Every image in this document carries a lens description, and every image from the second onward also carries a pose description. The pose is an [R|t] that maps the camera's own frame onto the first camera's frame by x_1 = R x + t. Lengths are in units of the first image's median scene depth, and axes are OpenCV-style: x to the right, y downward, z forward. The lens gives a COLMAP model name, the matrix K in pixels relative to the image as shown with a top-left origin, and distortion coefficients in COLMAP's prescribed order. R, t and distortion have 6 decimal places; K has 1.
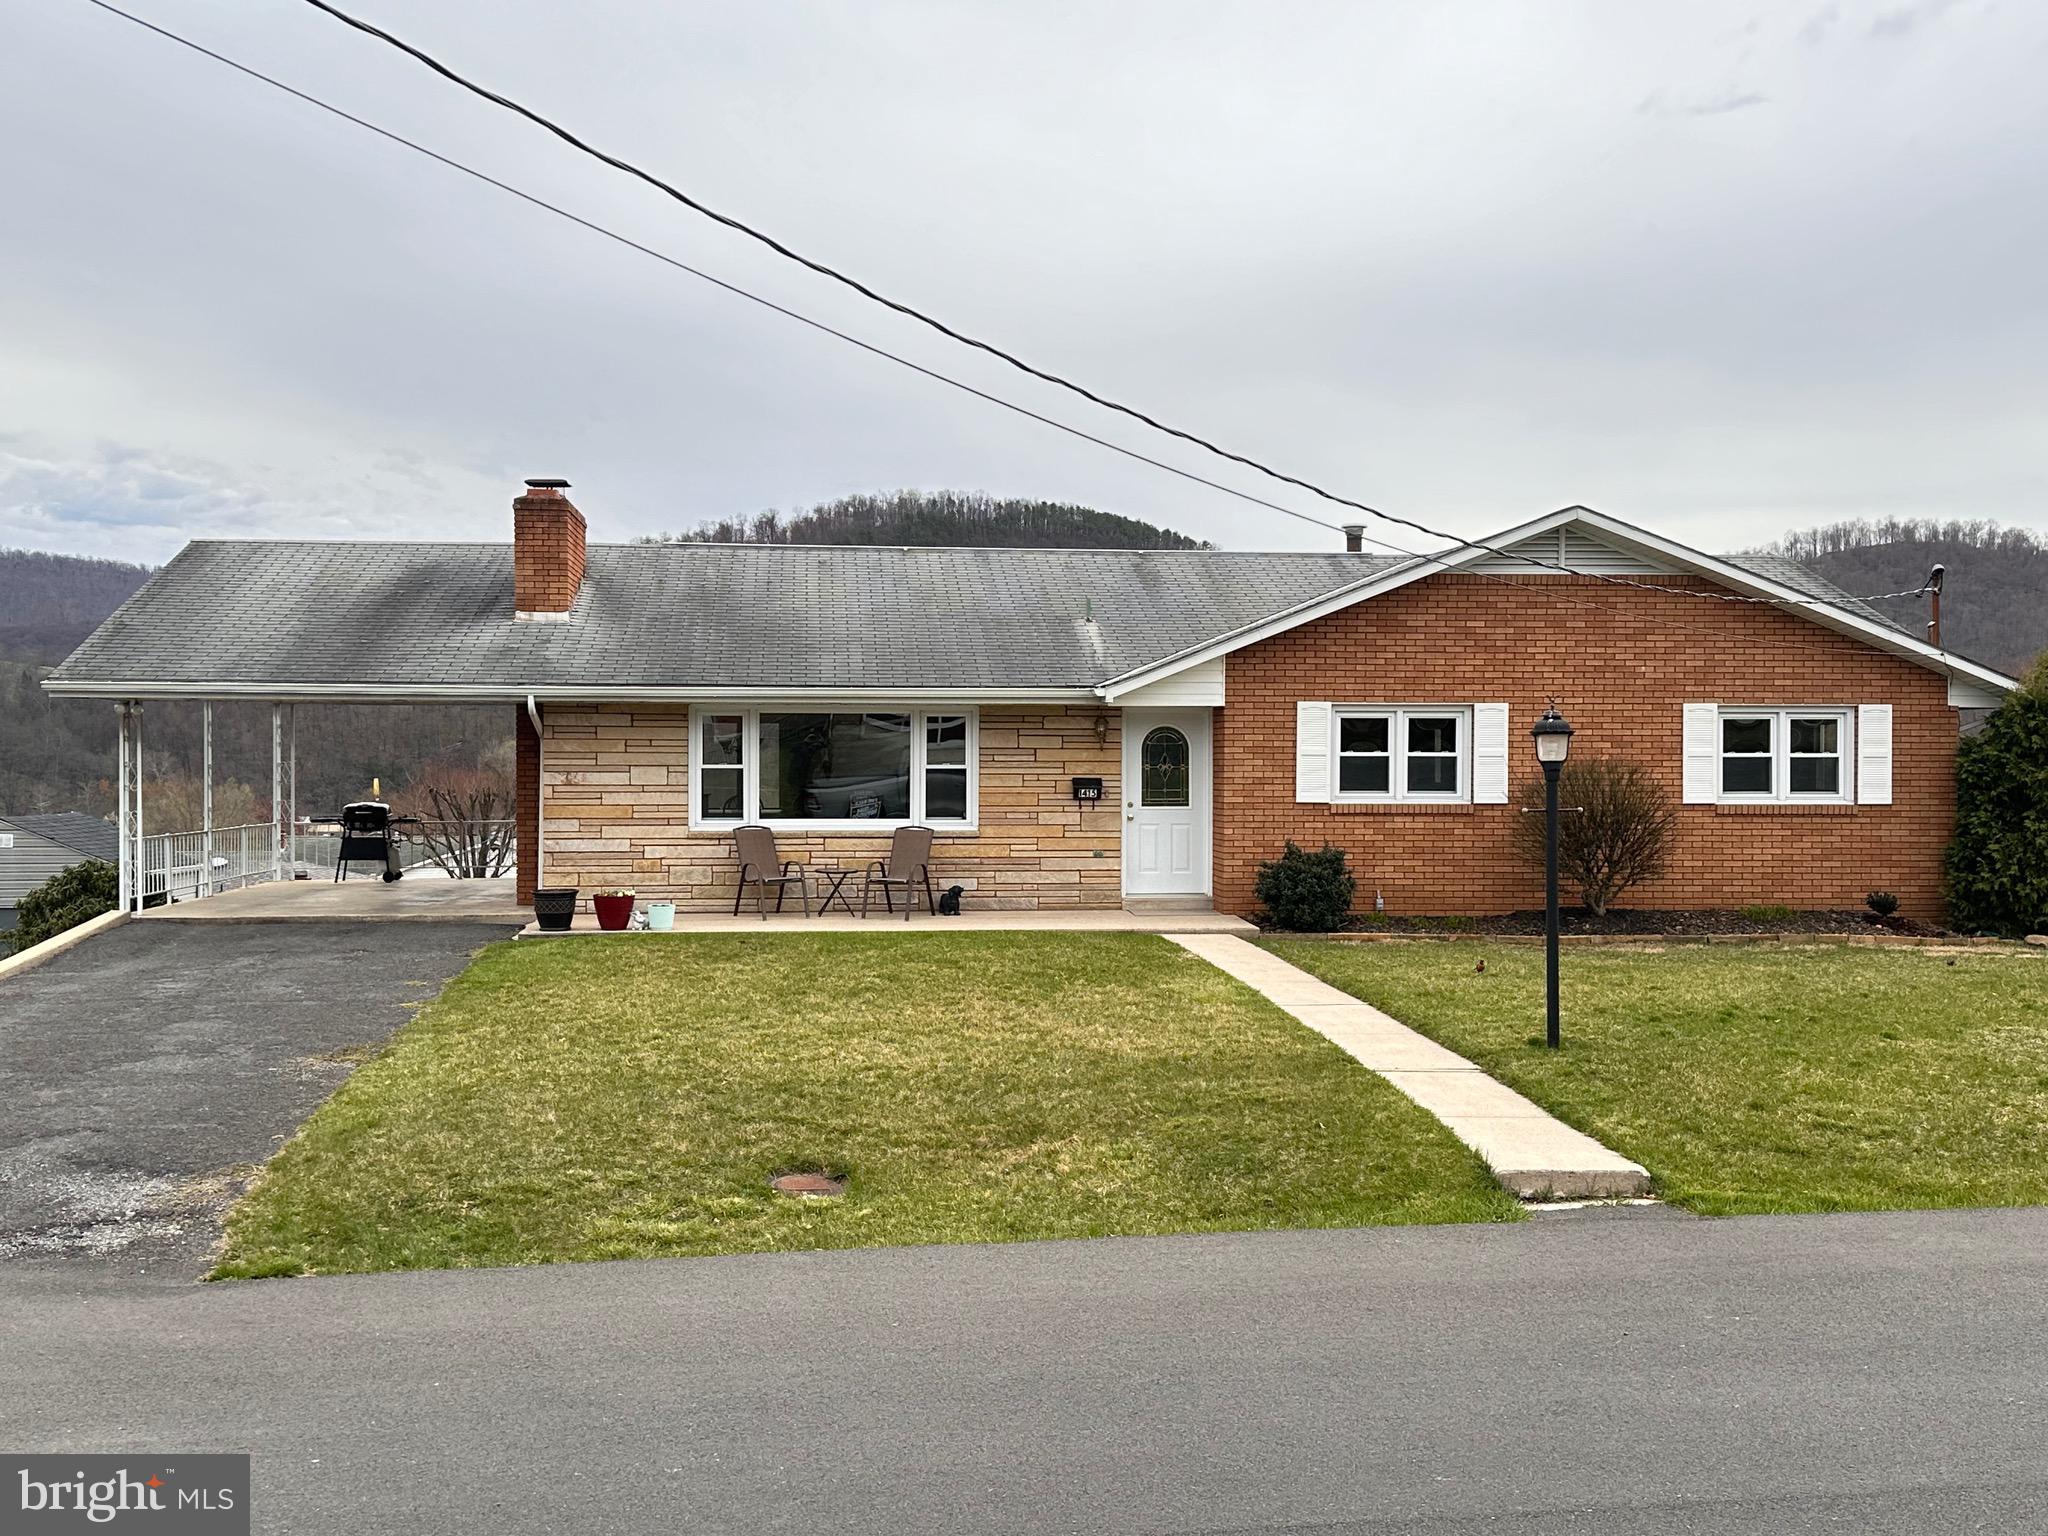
lens RADIAL K [[2128.0, 0, 1024.0], [0, 2128.0, 768.0], [0, 0, 1]] dist [0.283283, -0.717251]
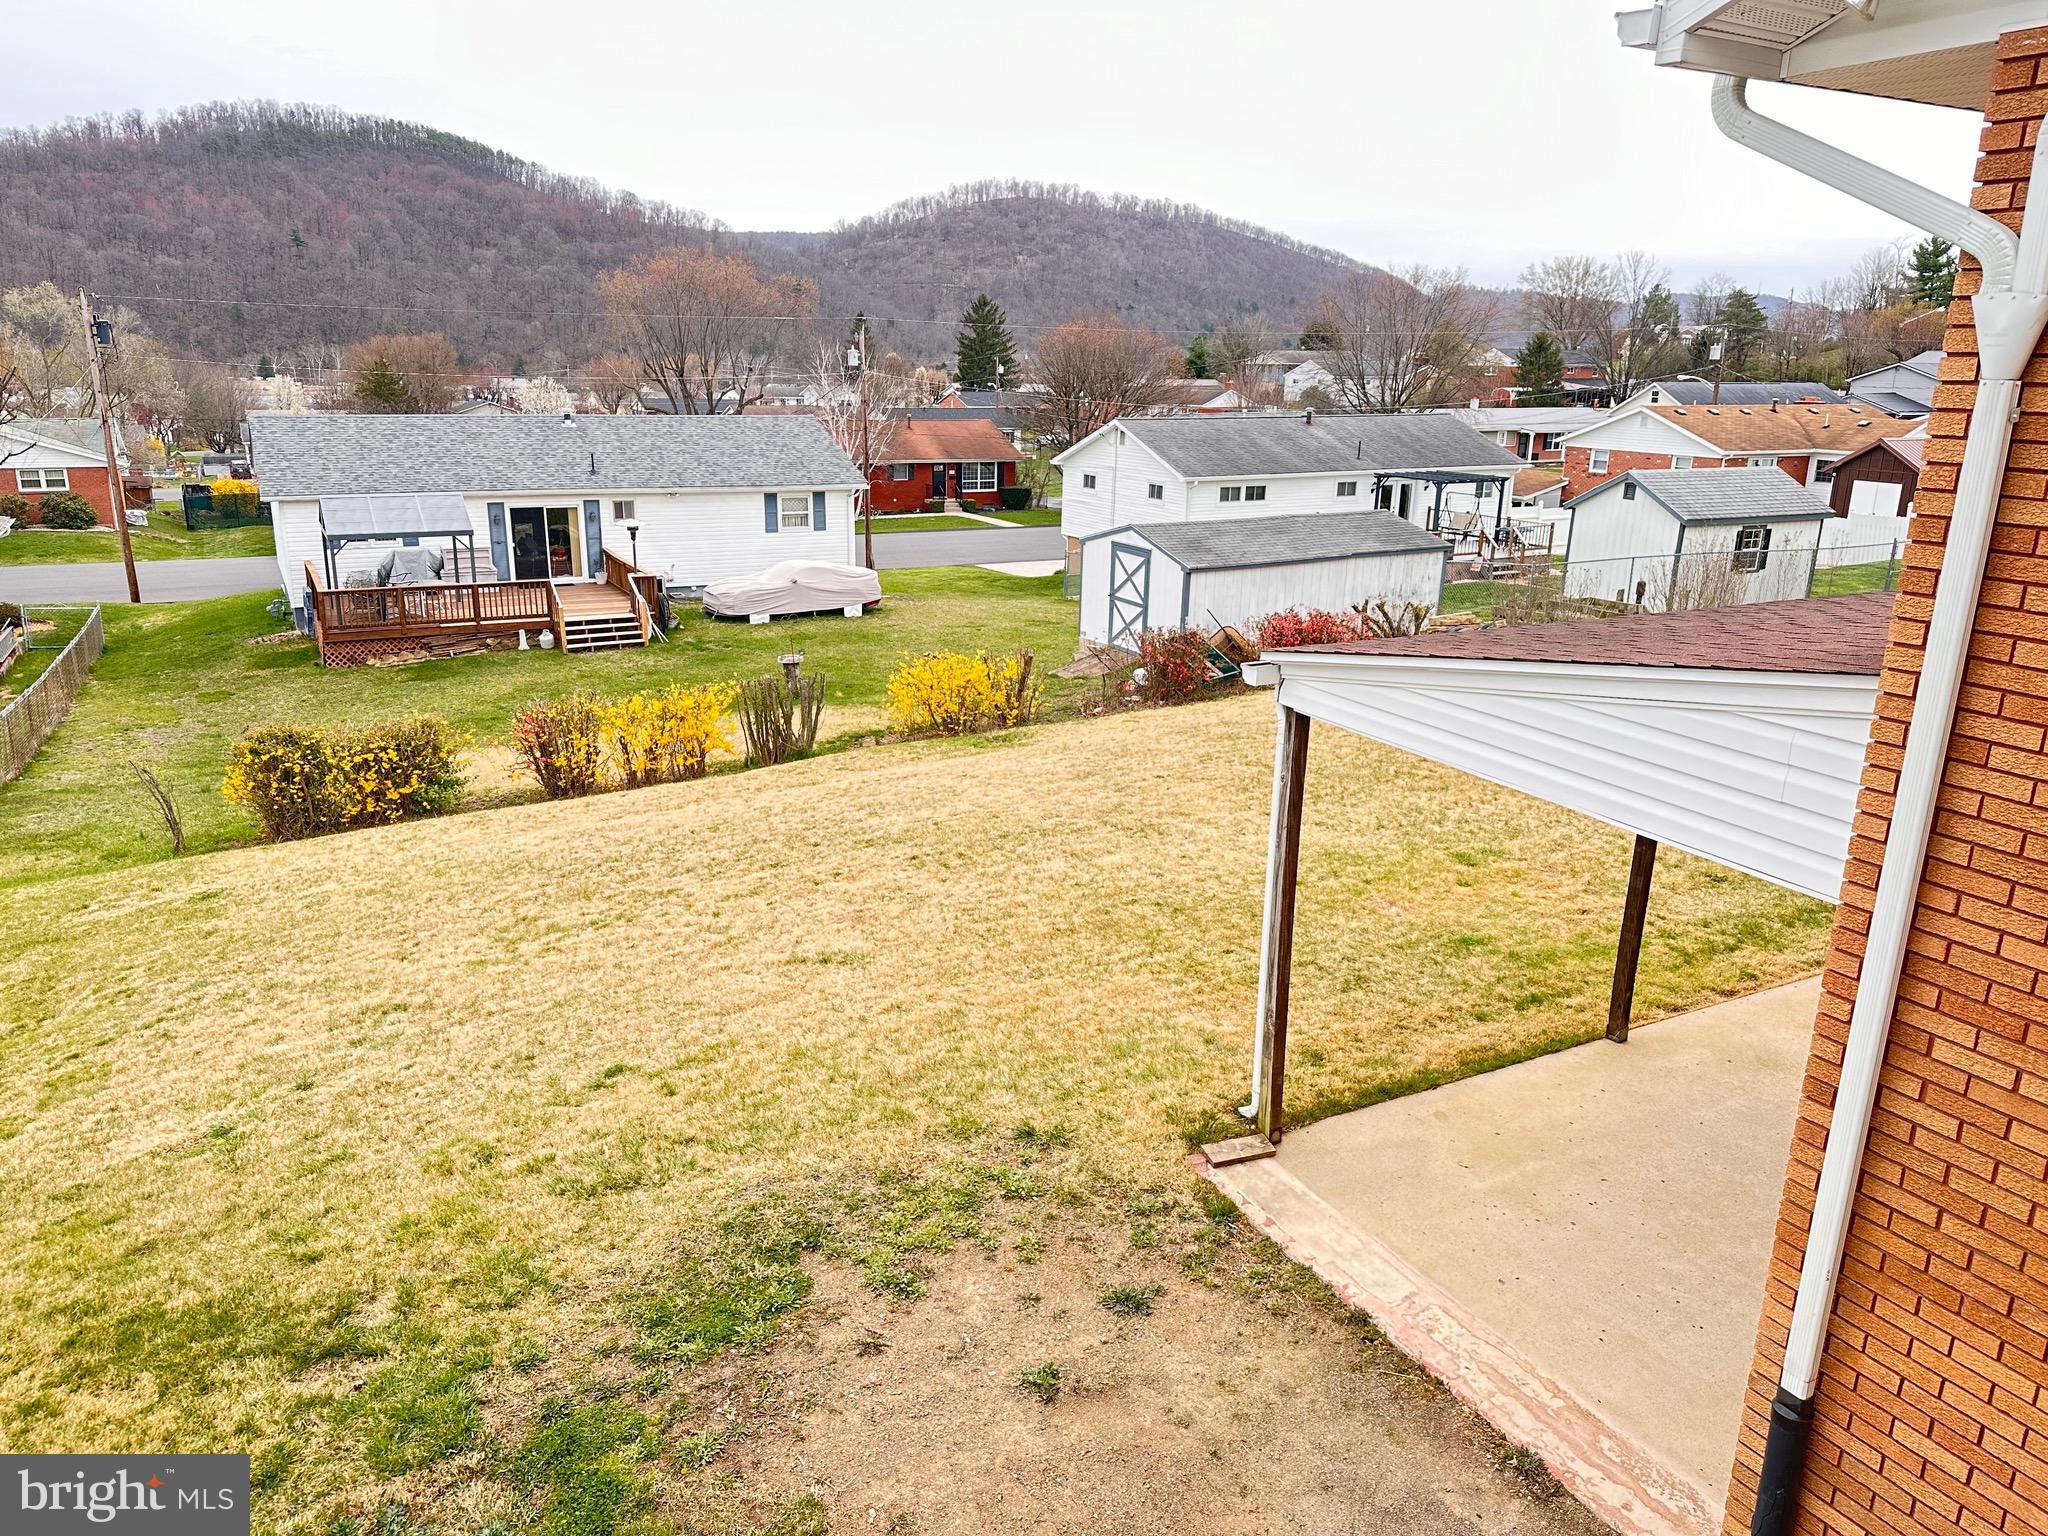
lens RADIAL K [[1449.1, 0, 1024.0], [0, 1449.1, 768.0], [0, 0, 1]] dist [0.049909, -0.042662]
pose [[0.921730, -0.098055, 0.375233, -0.377994], [-0.008823, 0.961959, 0.273050, 0.002757], [-0.387733, -0.254988, 0.885801, 0.964145]]
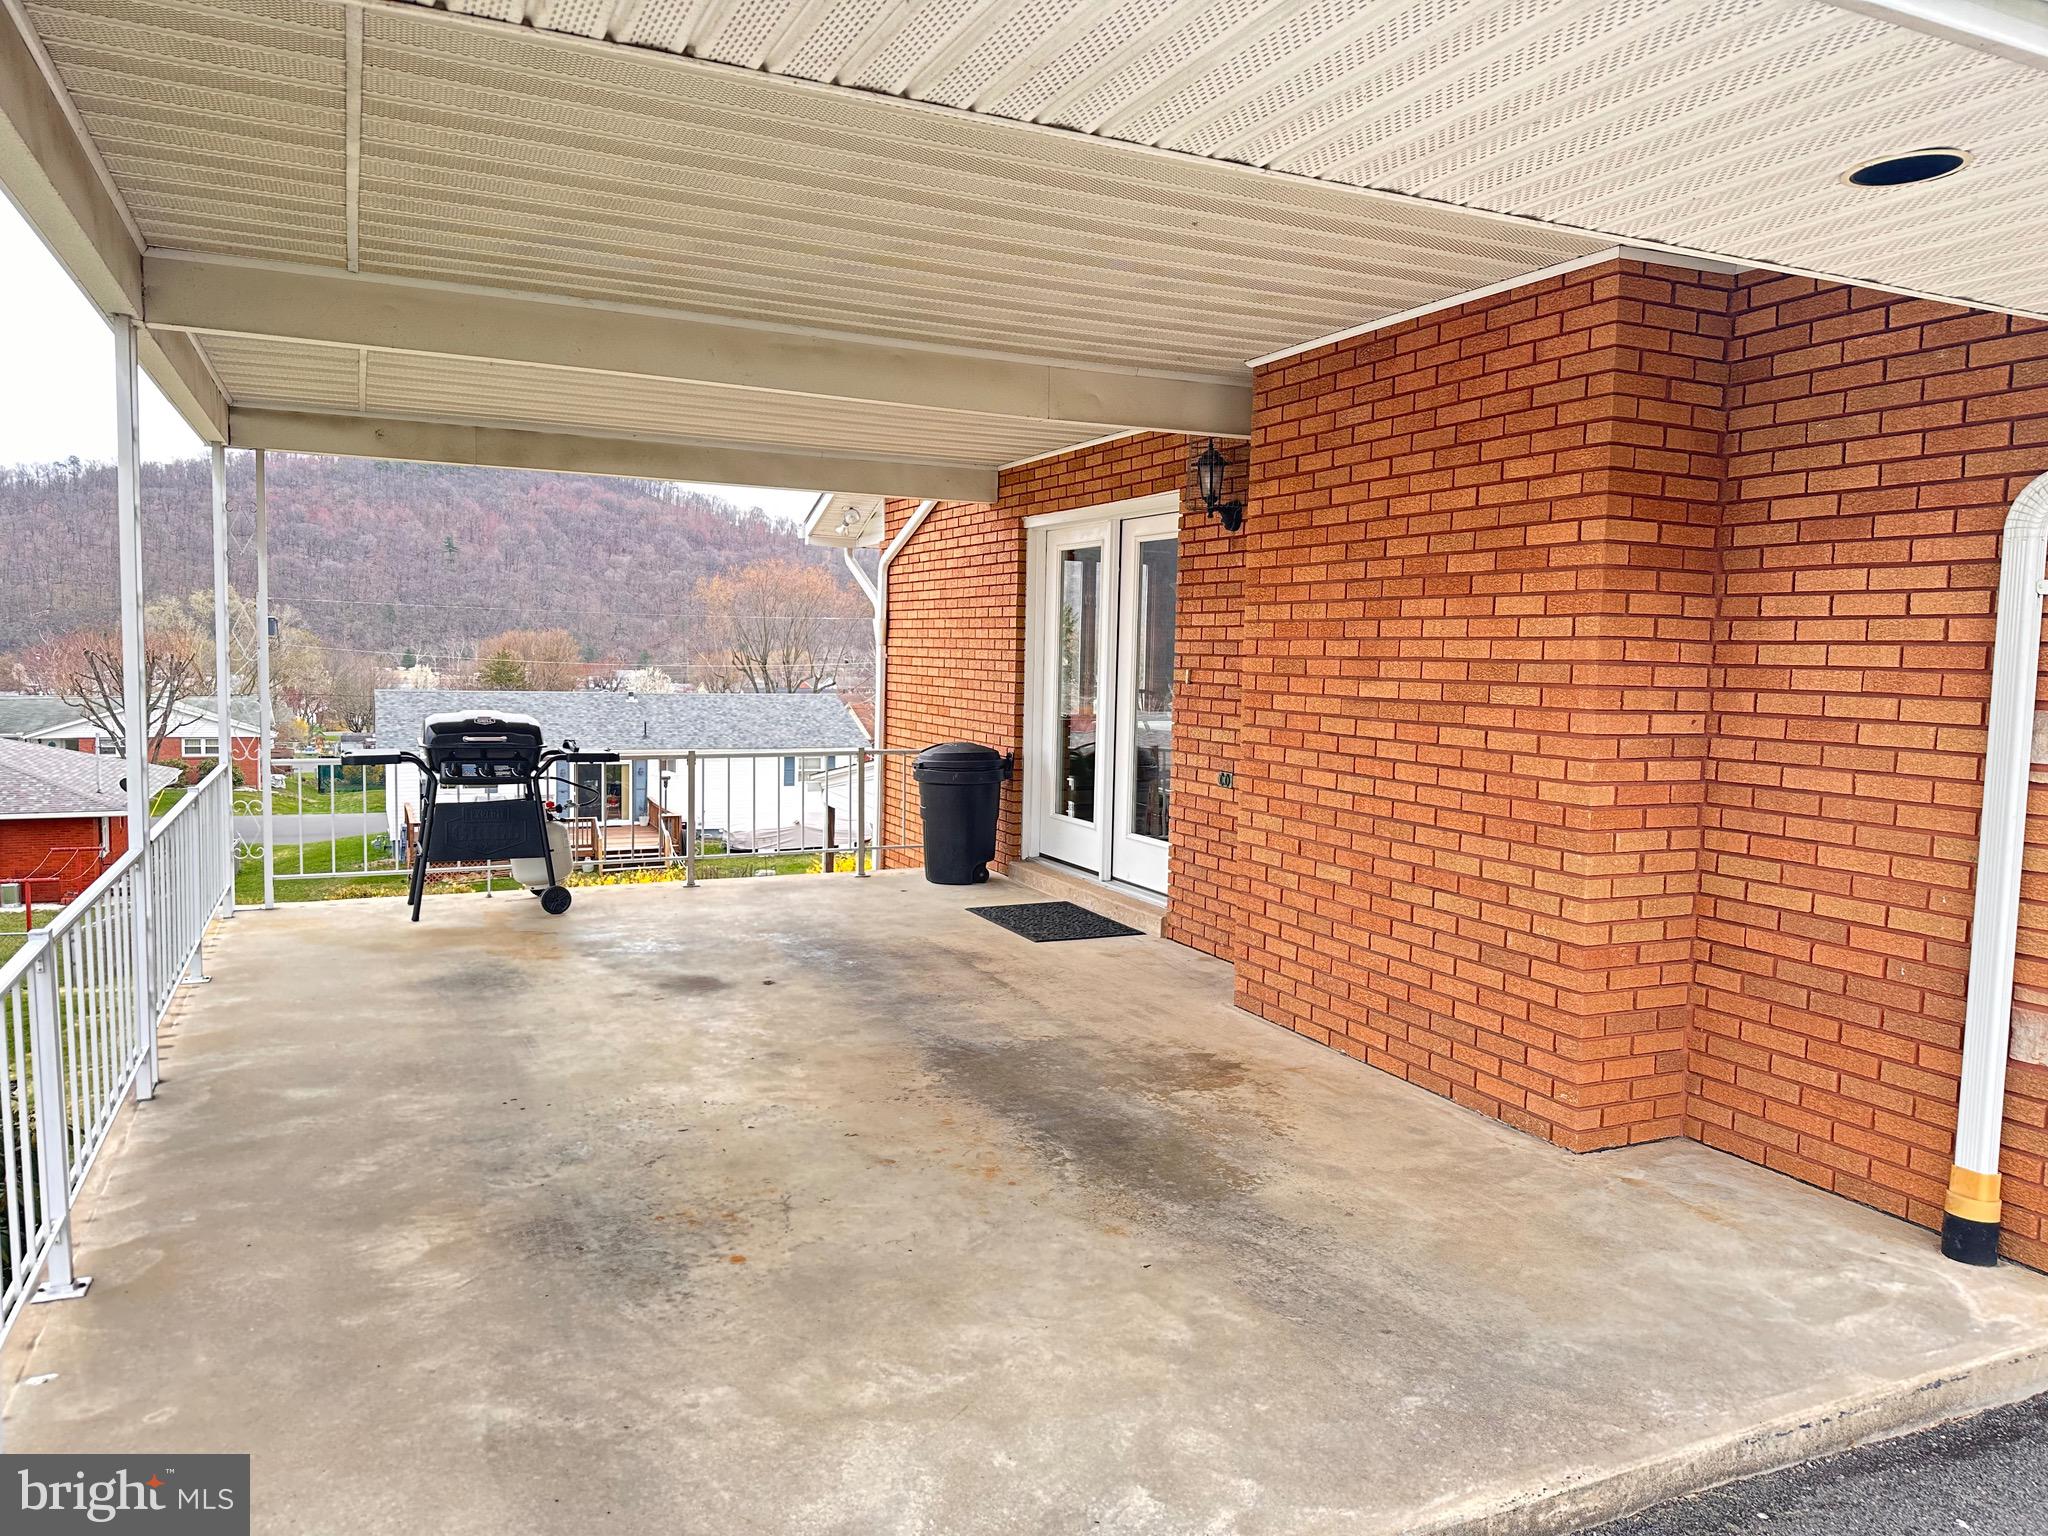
lens RADIAL K [[1431.5, 0, 1024.0], [0, 1431.5, 768.0], [0, 0, 1]] dist [0.136098, -0.210058]
pose [[0.944747, -0.008984, 0.327676, -0.369211], [-0.018583, 0.996549, 0.080901, 0.003471], [-0.327272, -0.082520, 0.941320, 0.891723]]
